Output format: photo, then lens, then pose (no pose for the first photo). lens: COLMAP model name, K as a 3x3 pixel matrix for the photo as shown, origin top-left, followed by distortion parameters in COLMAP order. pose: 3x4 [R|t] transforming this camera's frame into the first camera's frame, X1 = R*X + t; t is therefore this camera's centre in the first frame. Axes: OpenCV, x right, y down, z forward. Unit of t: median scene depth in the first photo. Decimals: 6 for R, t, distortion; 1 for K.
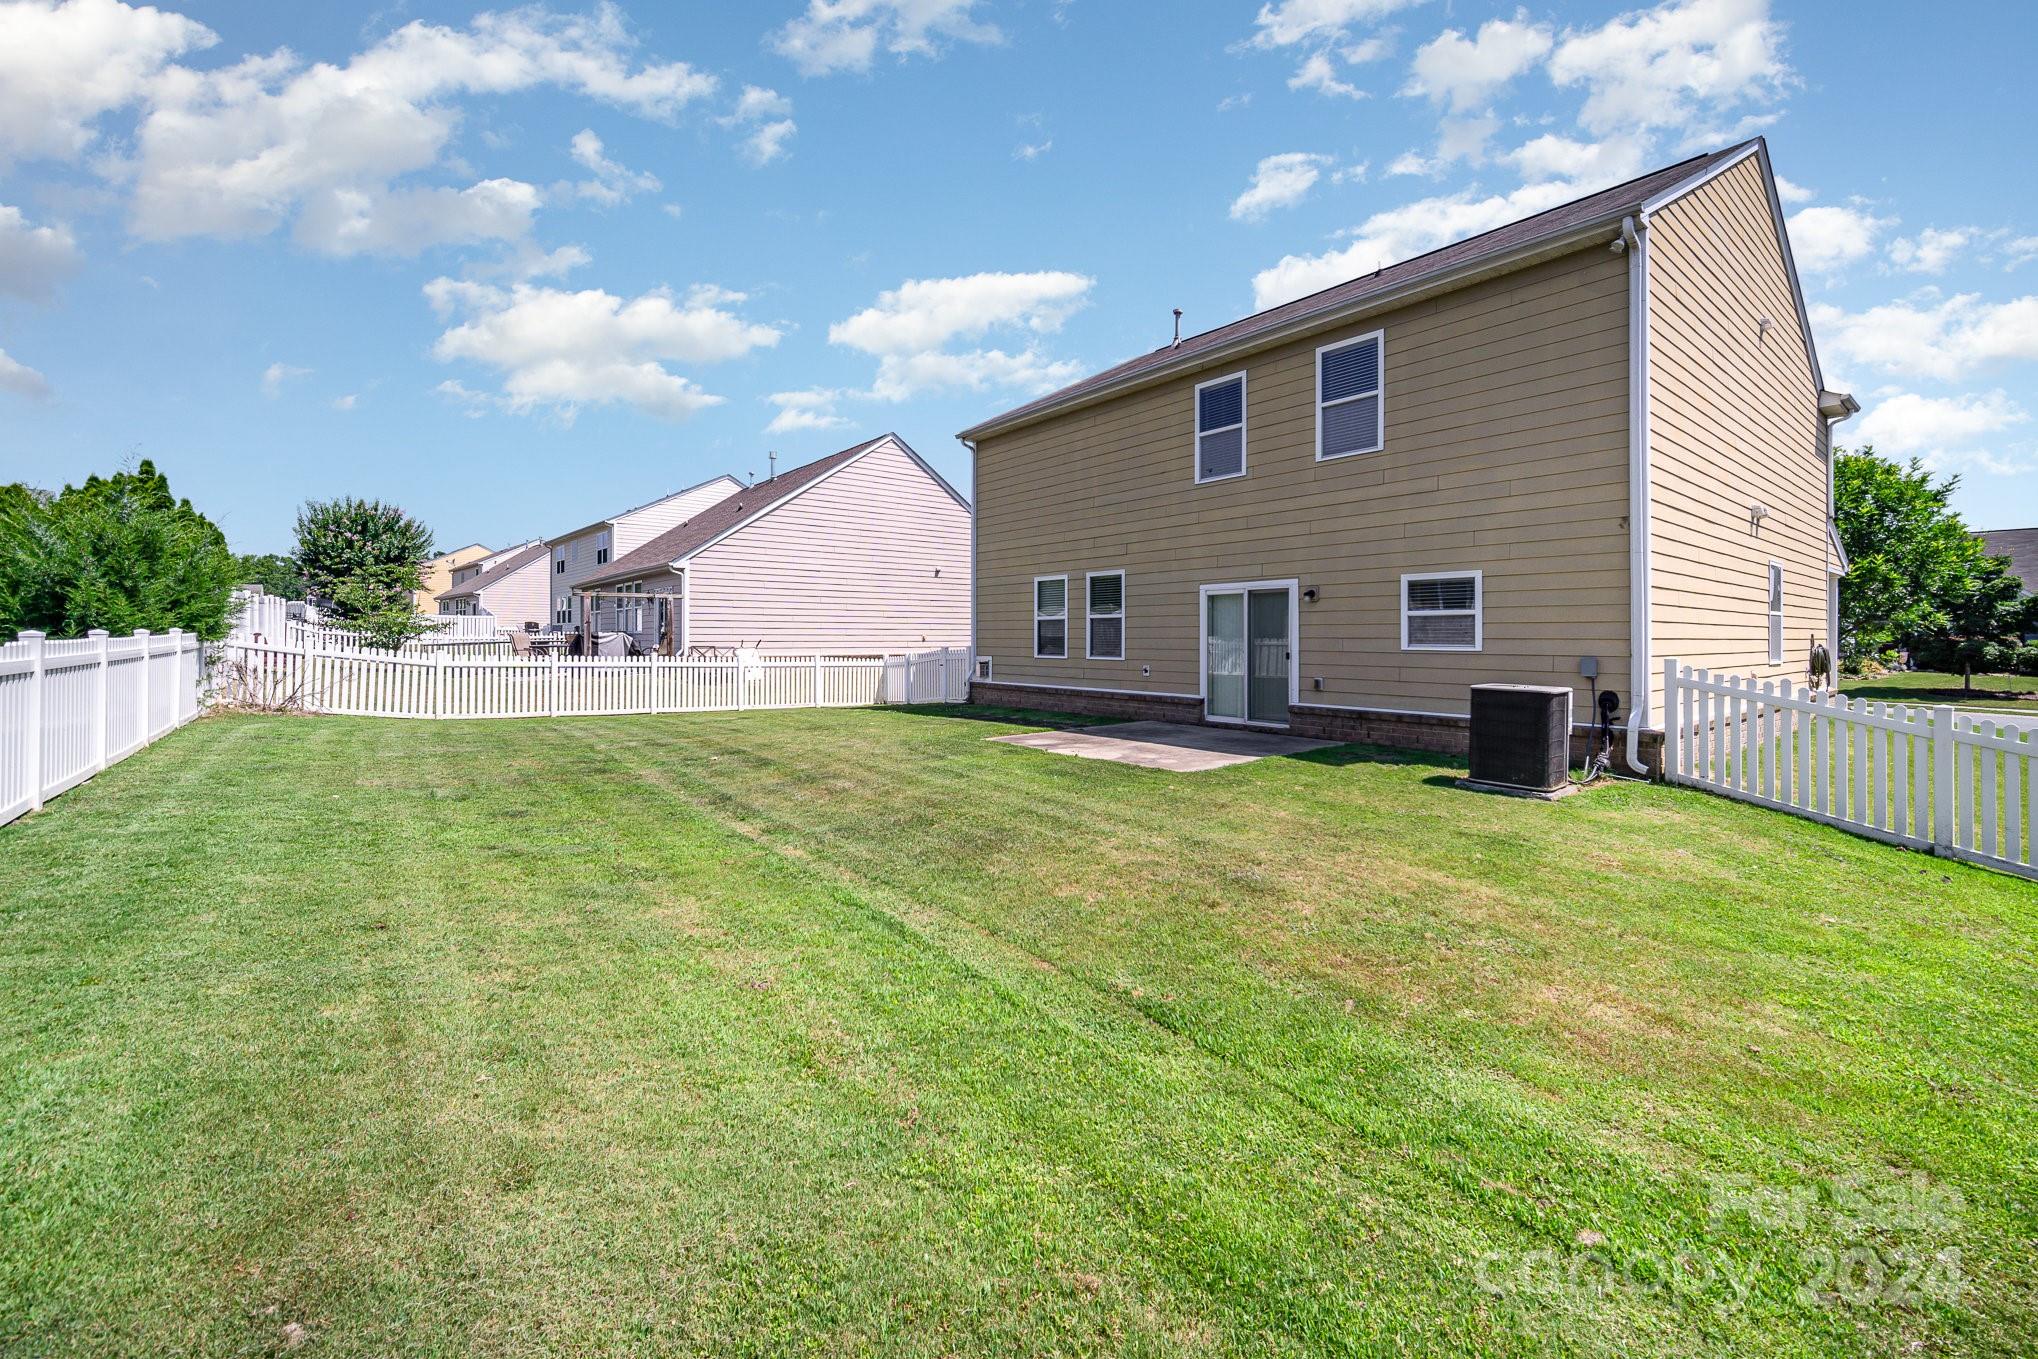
lens RADIAL K [[828.1, 0, 1029.1], [0, 828.1, 630.9], [0, 0, 1]] dist [0.003020, -0.000432]
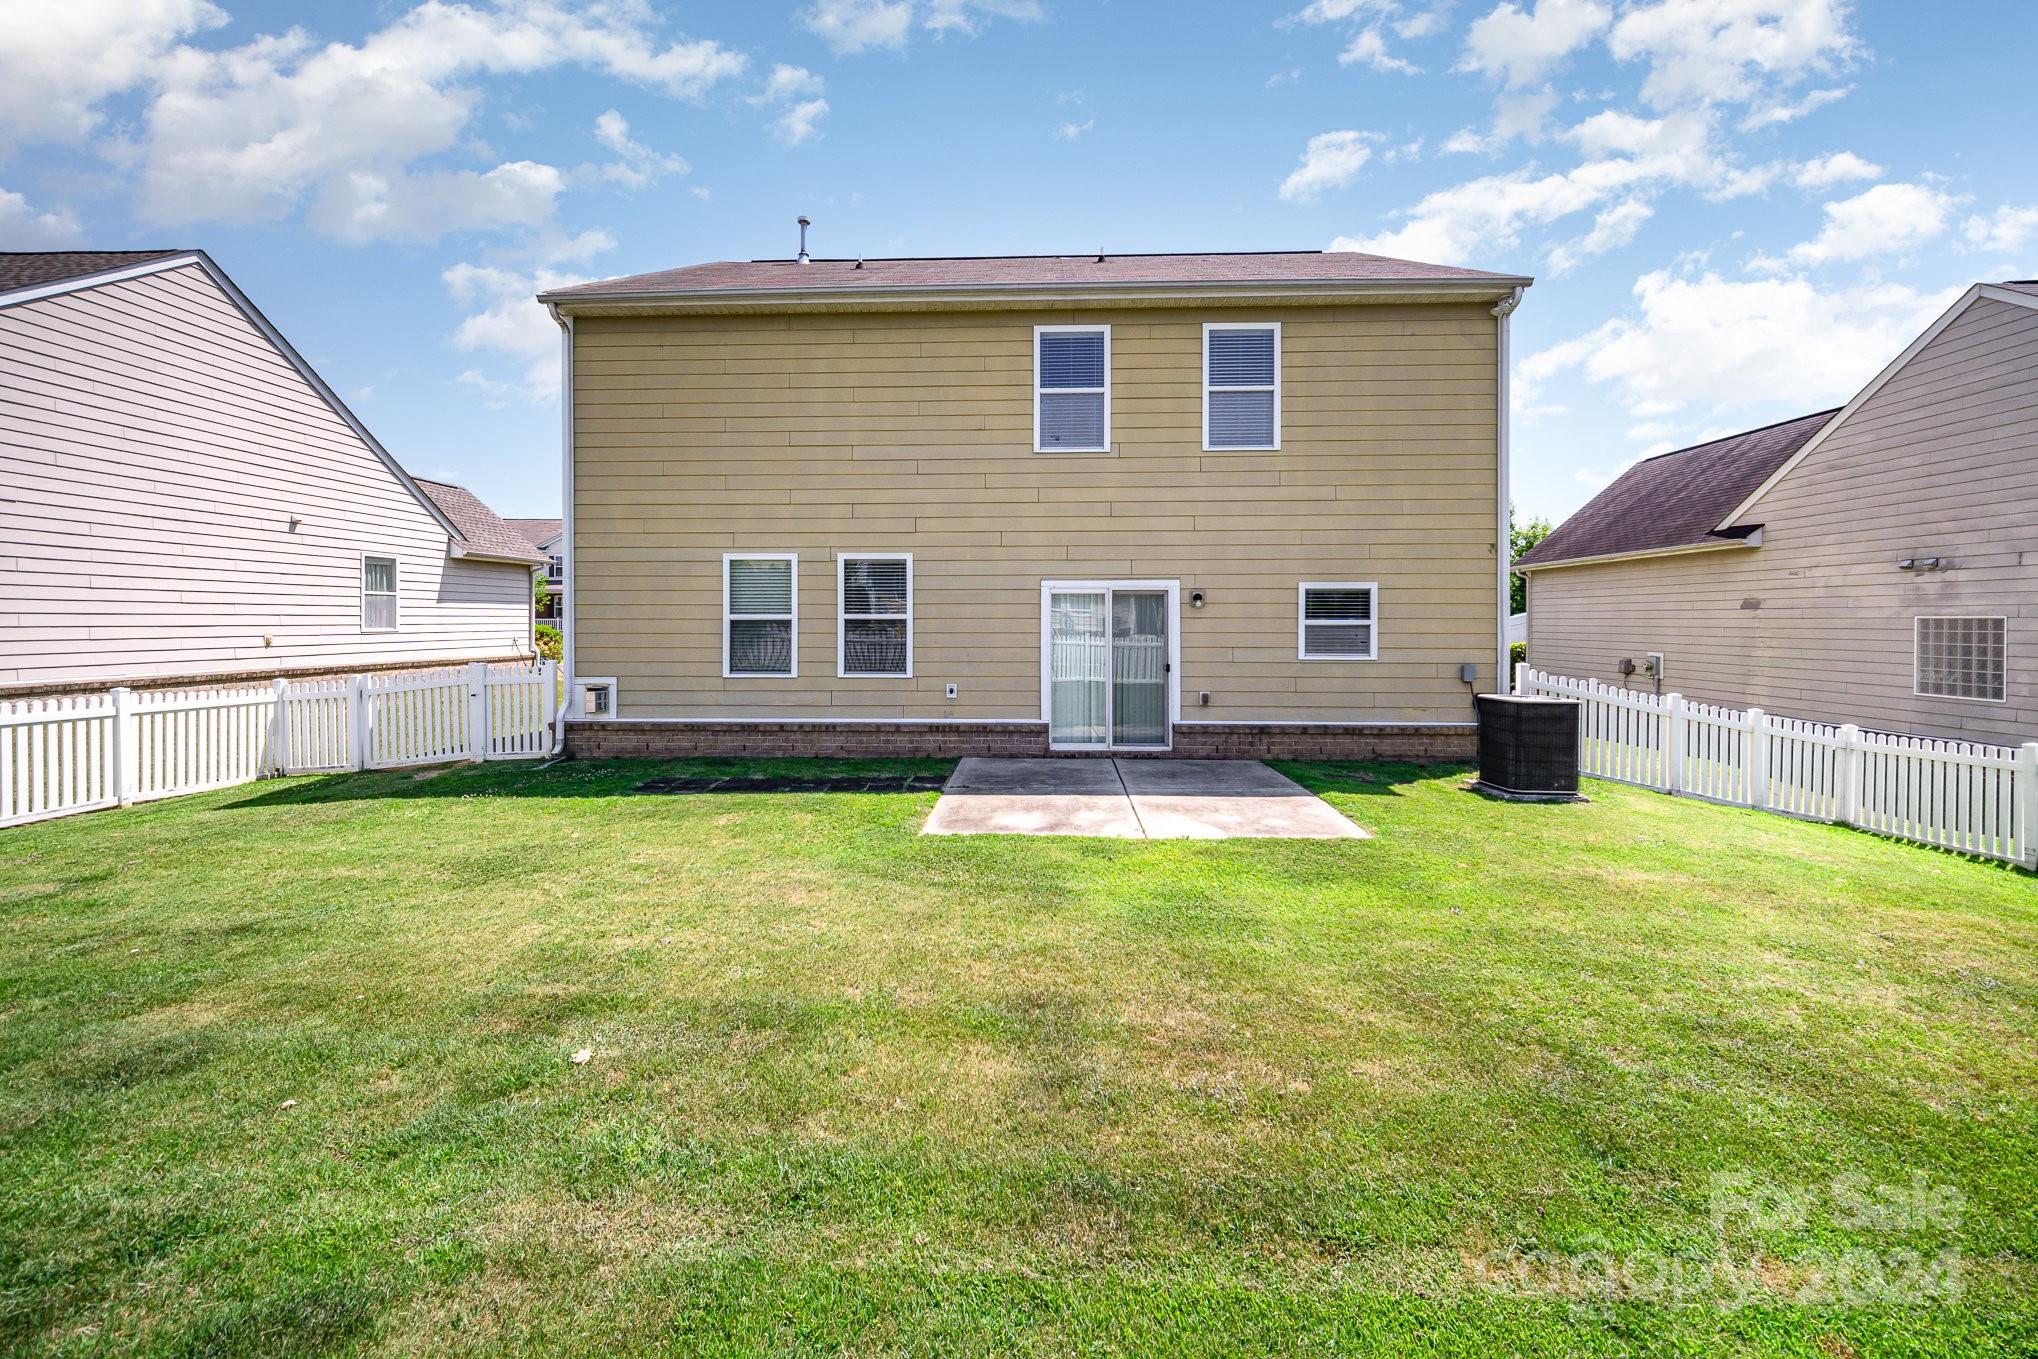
lens RADIAL K [[828.1, 0, 1019.5], [0, 828.1, 628.9], [0, 0, 1]] dist [0.003020, -0.000432]
pose [[0.660959, -0.005857, 0.750399, -0.433119], [-0.006060, 0.999895, 0.013142, -0.020873], [-0.750397, -0.013234, 0.660855, 0.526402]]
